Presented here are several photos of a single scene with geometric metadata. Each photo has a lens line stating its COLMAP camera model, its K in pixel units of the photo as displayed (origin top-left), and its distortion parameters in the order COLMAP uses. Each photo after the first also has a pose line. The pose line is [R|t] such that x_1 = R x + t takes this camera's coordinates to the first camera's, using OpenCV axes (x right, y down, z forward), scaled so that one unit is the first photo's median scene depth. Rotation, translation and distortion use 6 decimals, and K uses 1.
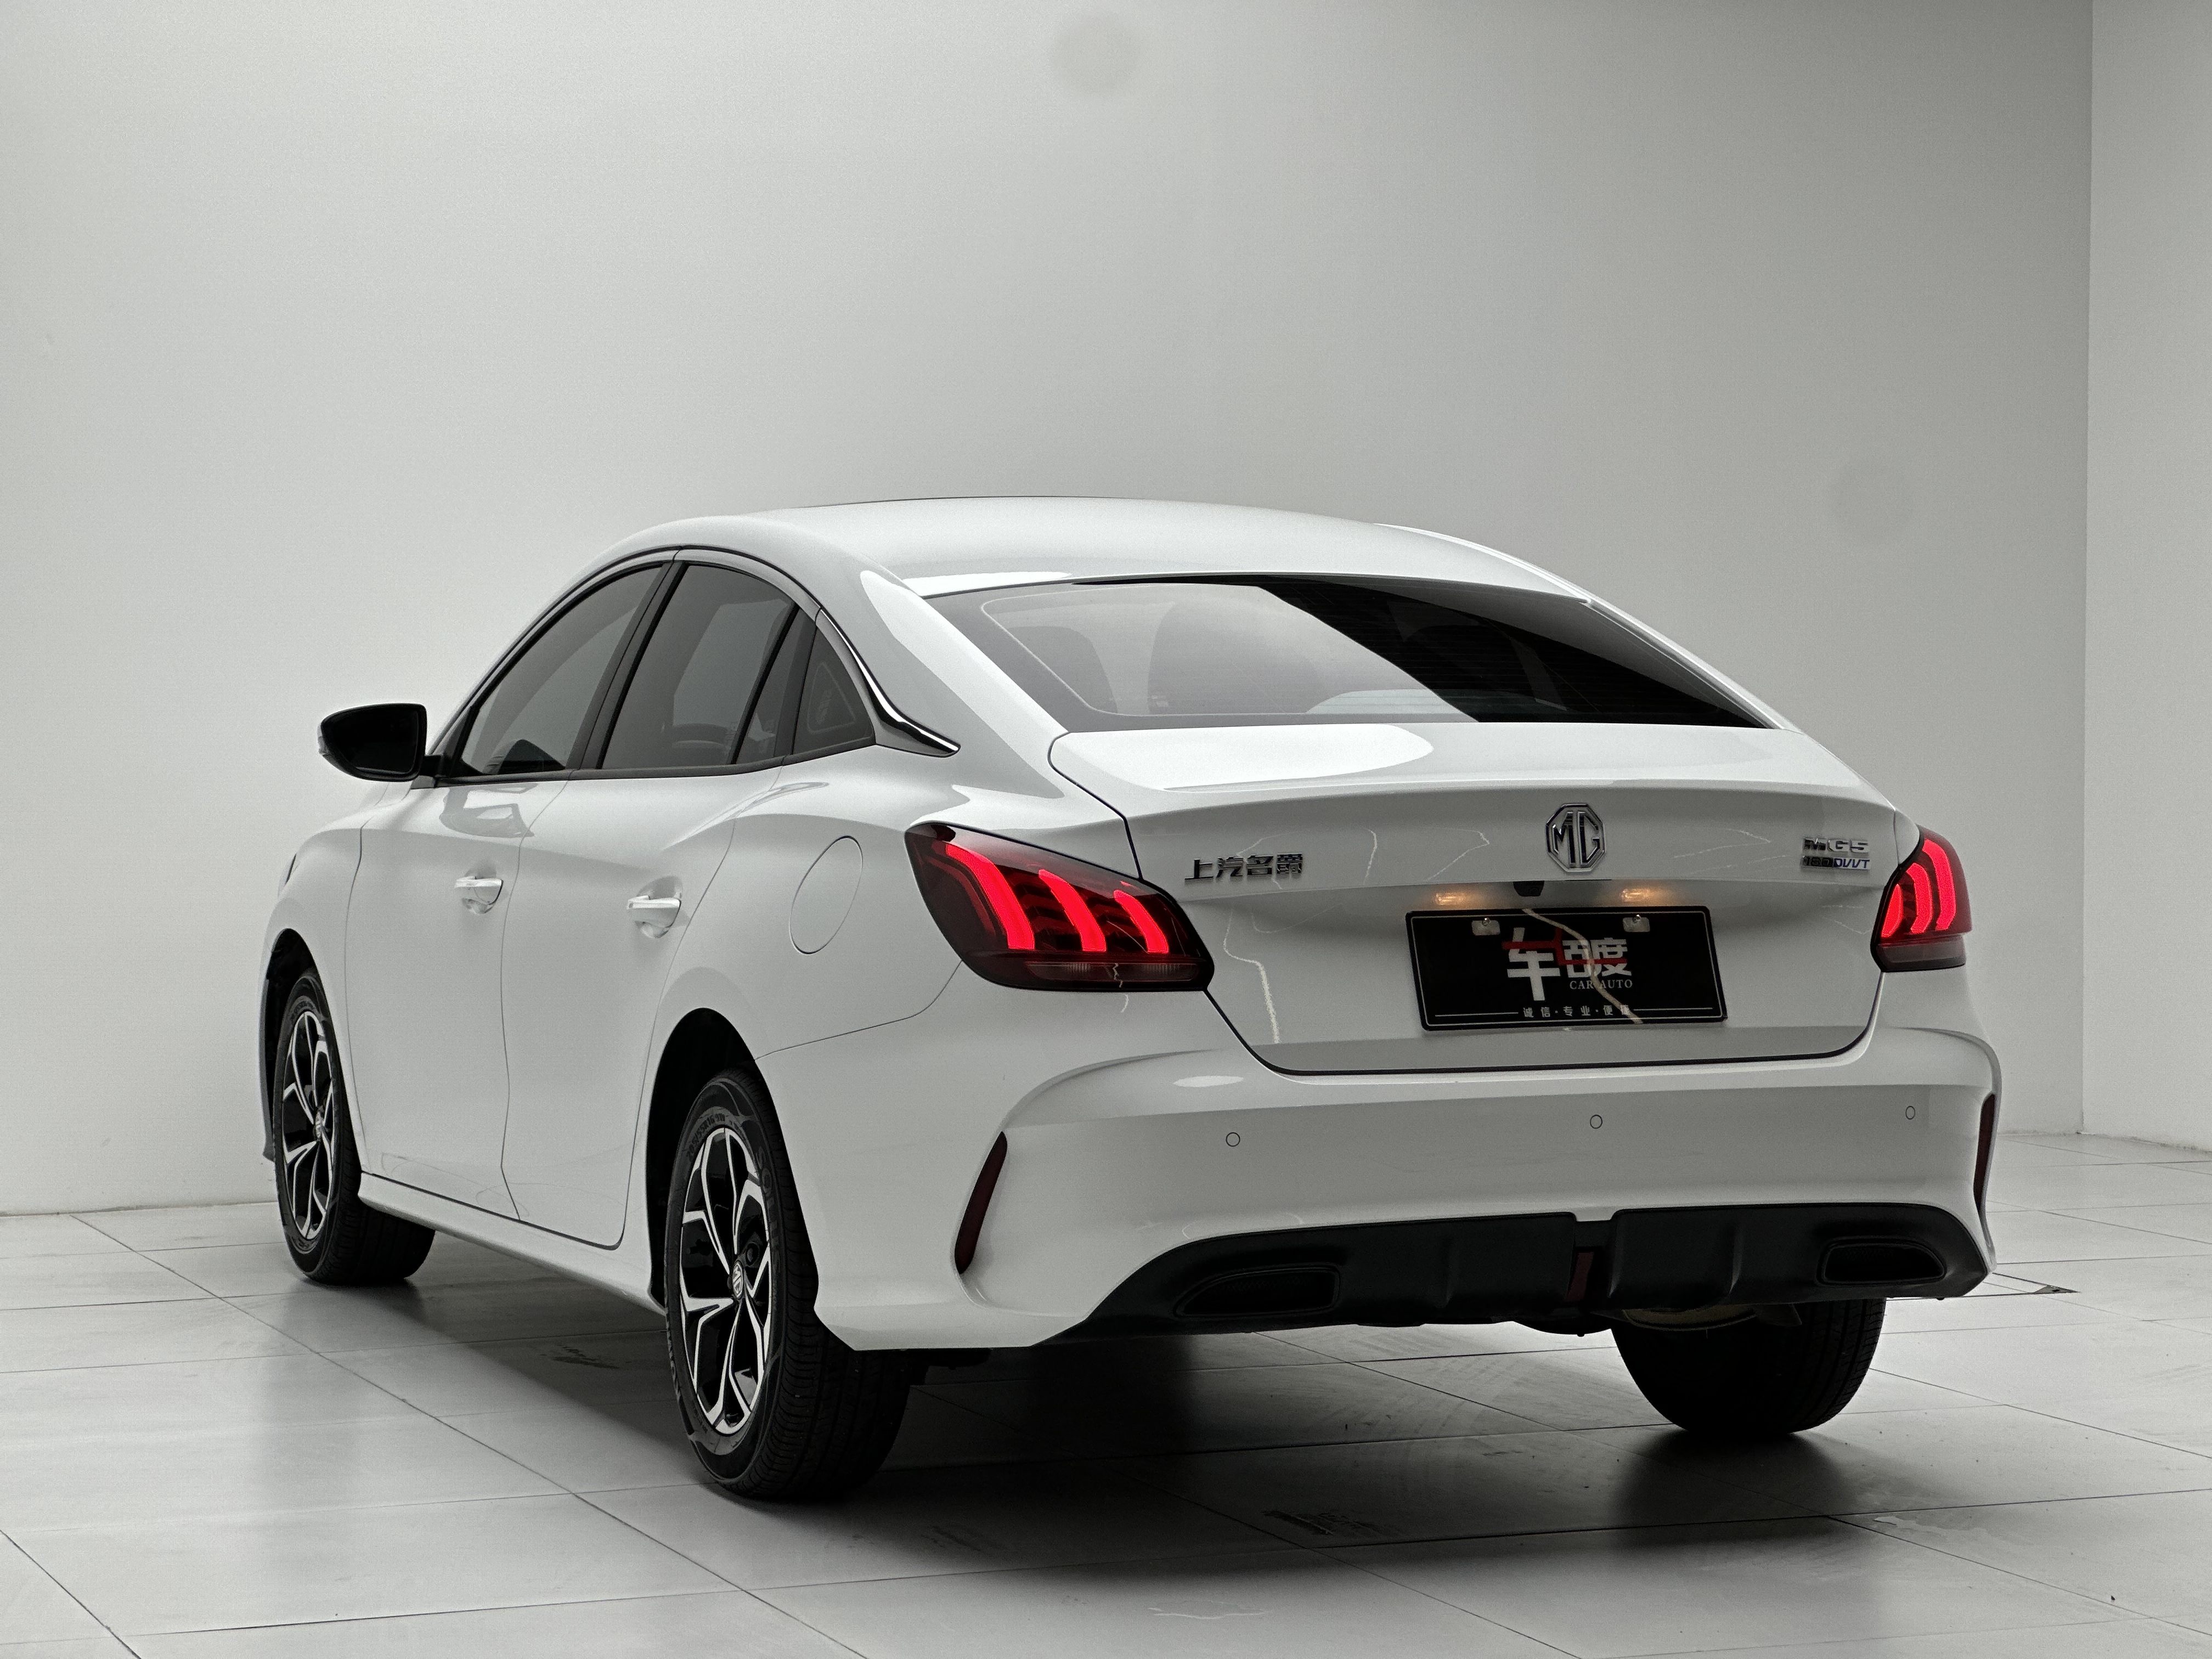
lens RADIAL K [[4968.8, 0, 1106.0], [0, 4968.8, 829.5], [0, 0, 1]] dist [-0.629627, 20.149407]
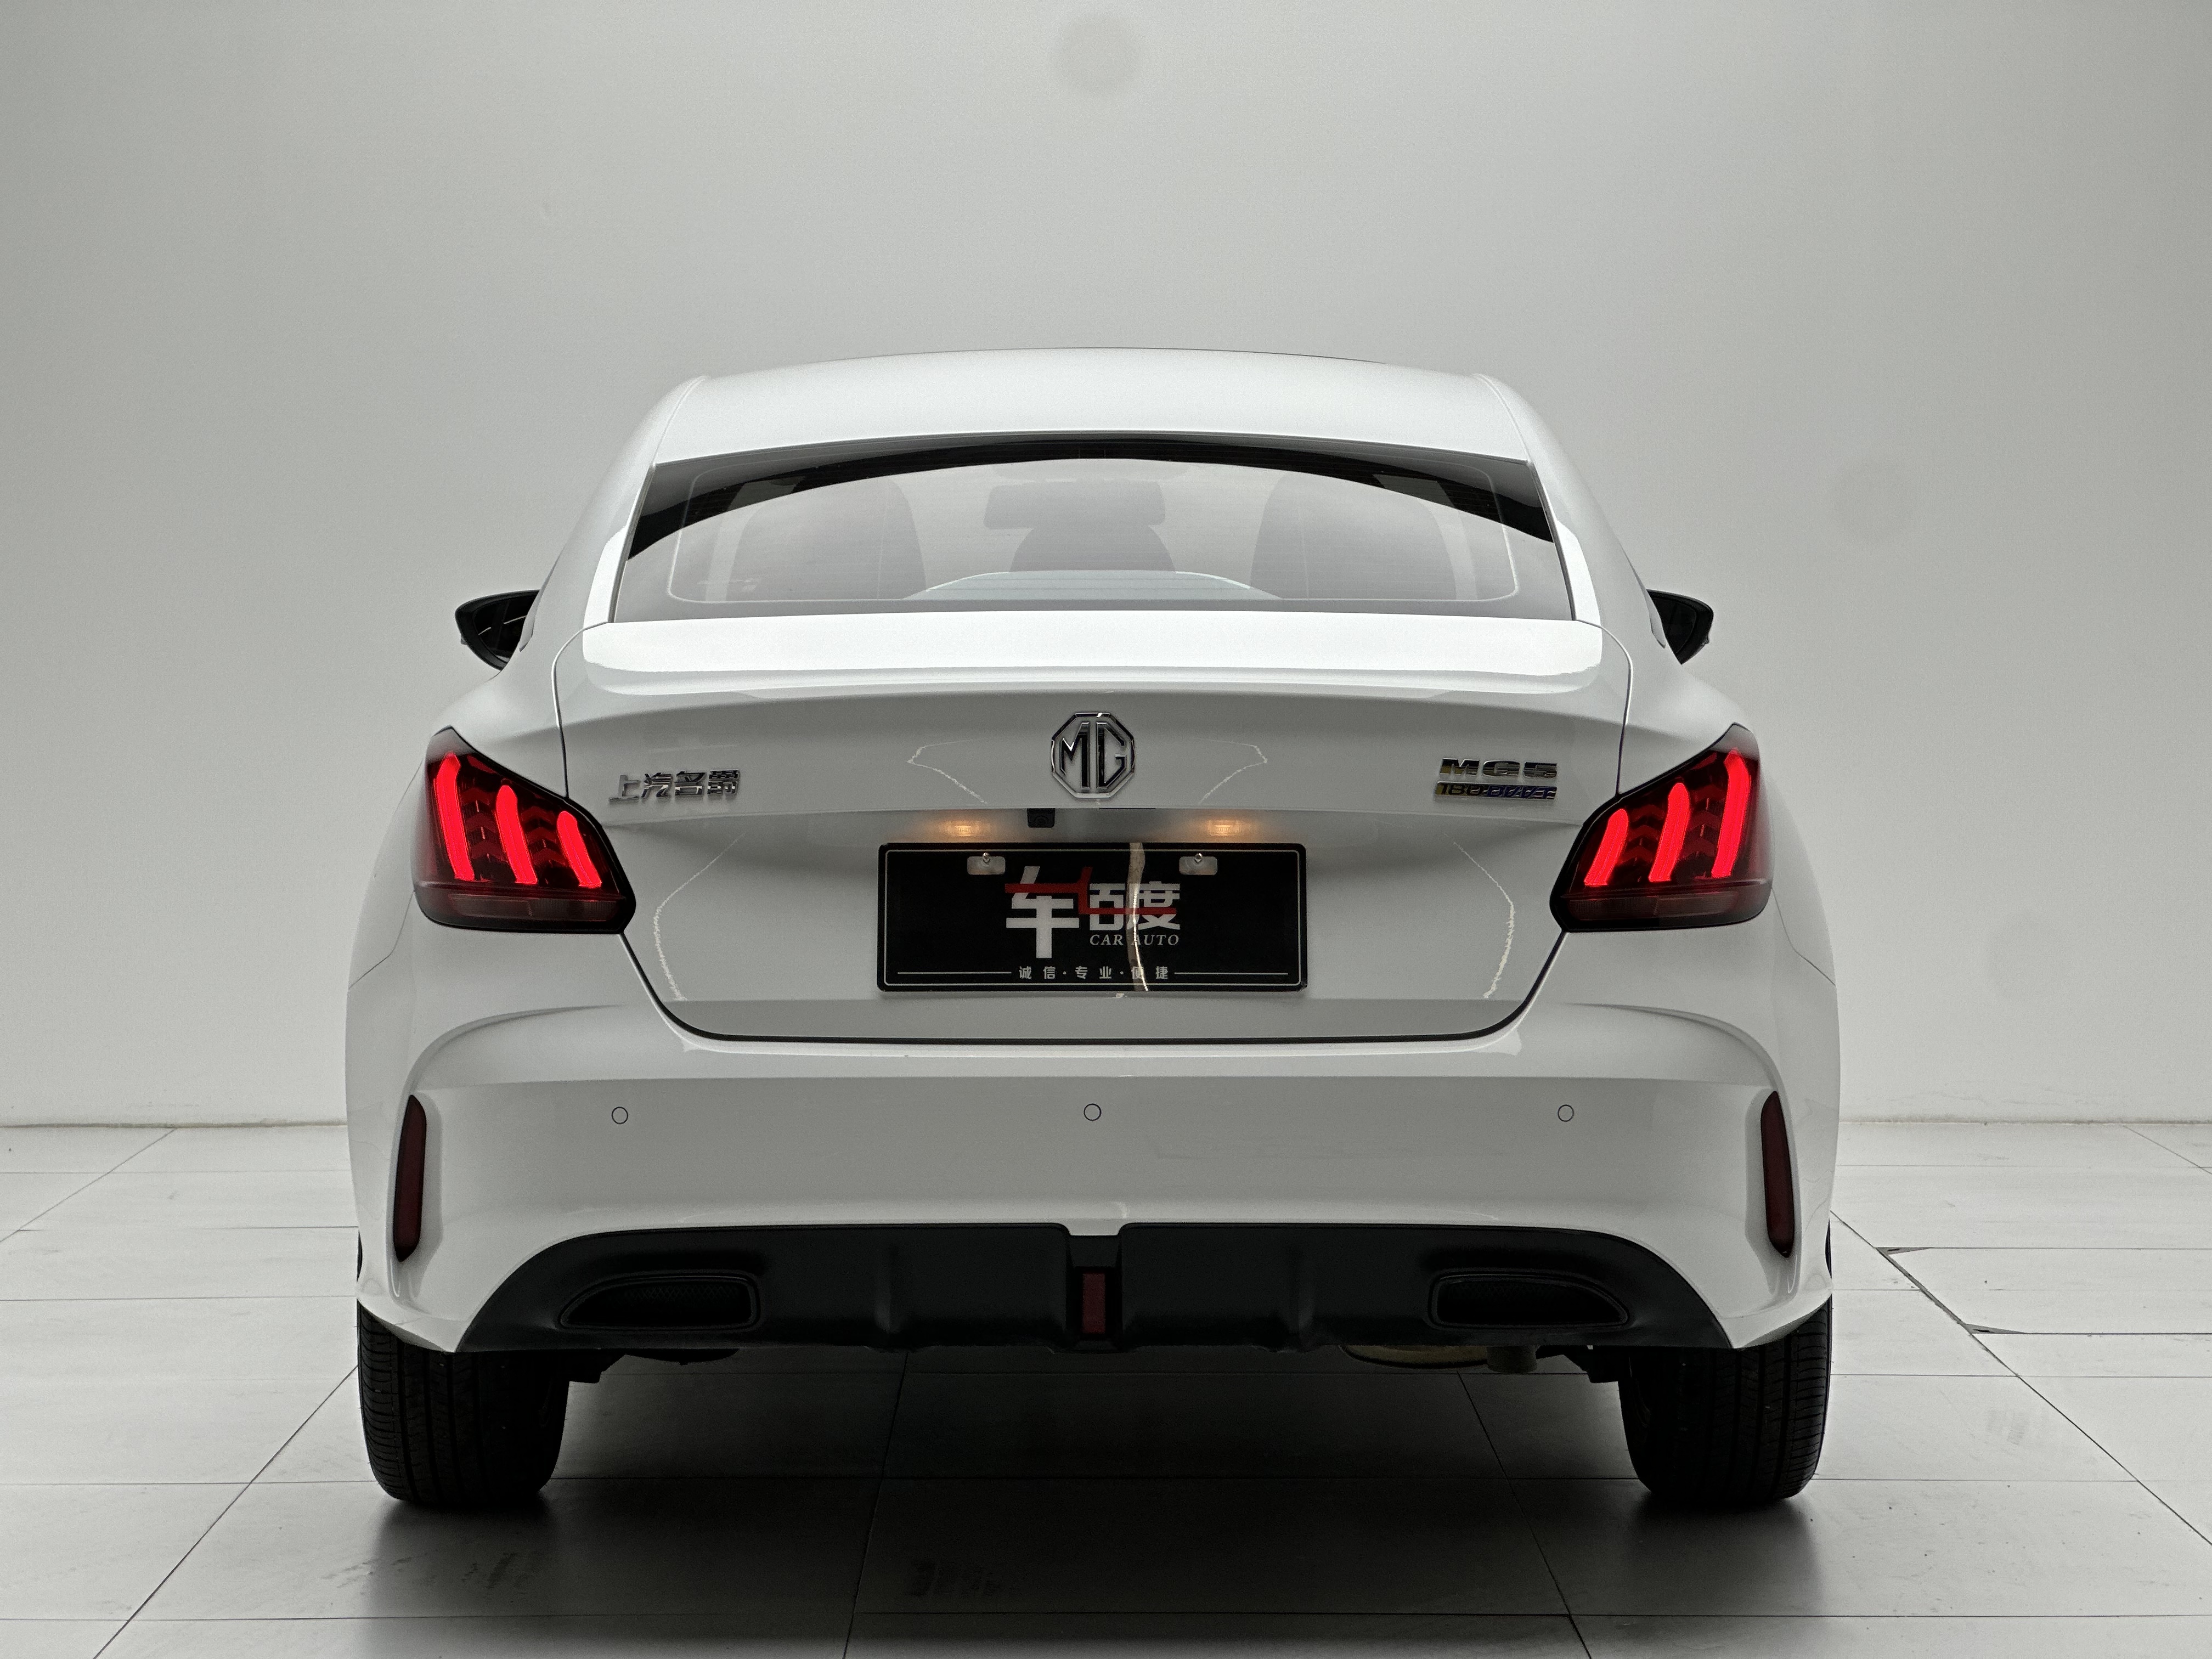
lens RADIAL K [[4968.8, 0, 1106.0], [0, 4968.8, 829.5], [0, 0, 1]] dist [-0.629627, 20.149407]
pose [[0.925902, 0.019145, -0.377279, 0.398800], [-0.010780, 0.999647, 0.024270, -0.005815], [0.377611, -0.018405, 0.925781, 0.259899]]
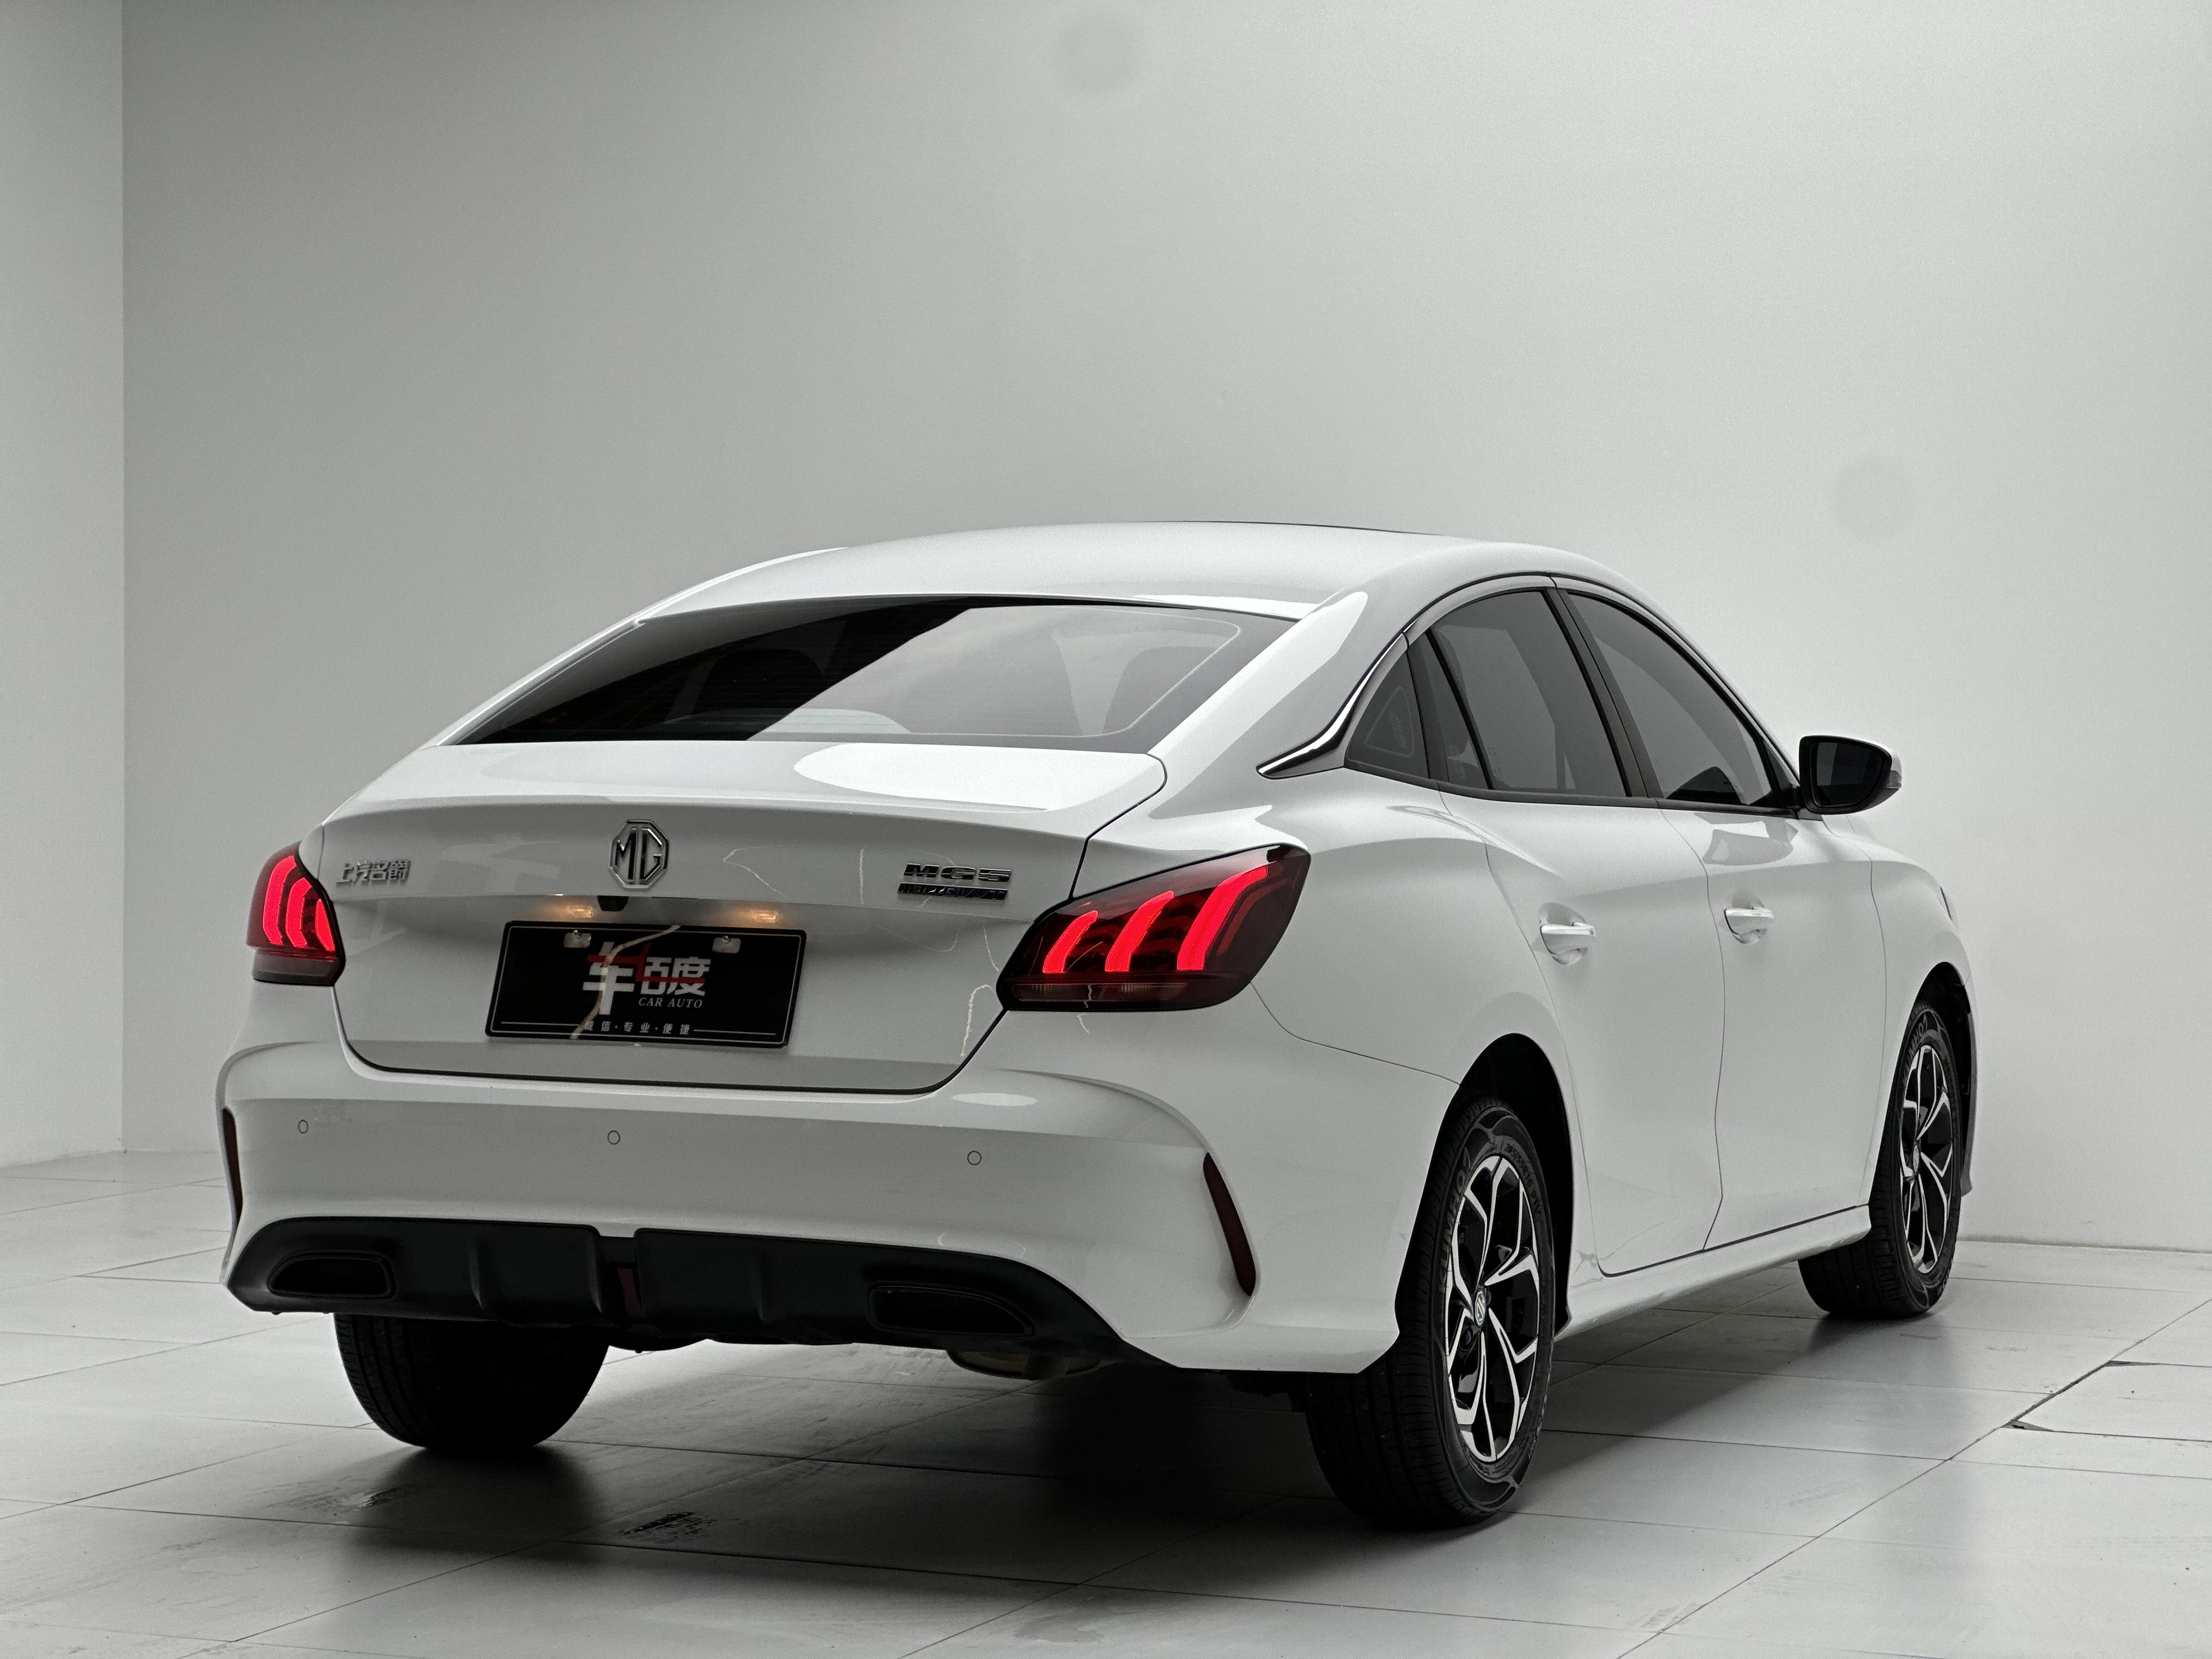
lens RADIAL K [[4931.8, 0, 1106.0], [0, 4931.8, 829.5], [0, 0, 1]] dist [0.131703, 0.238467]
pose [[0.706007, 0.026710, -0.707701, 0.870449], [-0.032719, 0.999452, 0.005080, -0.011617], [0.707449, 0.019569, 0.706493, 0.358921]]
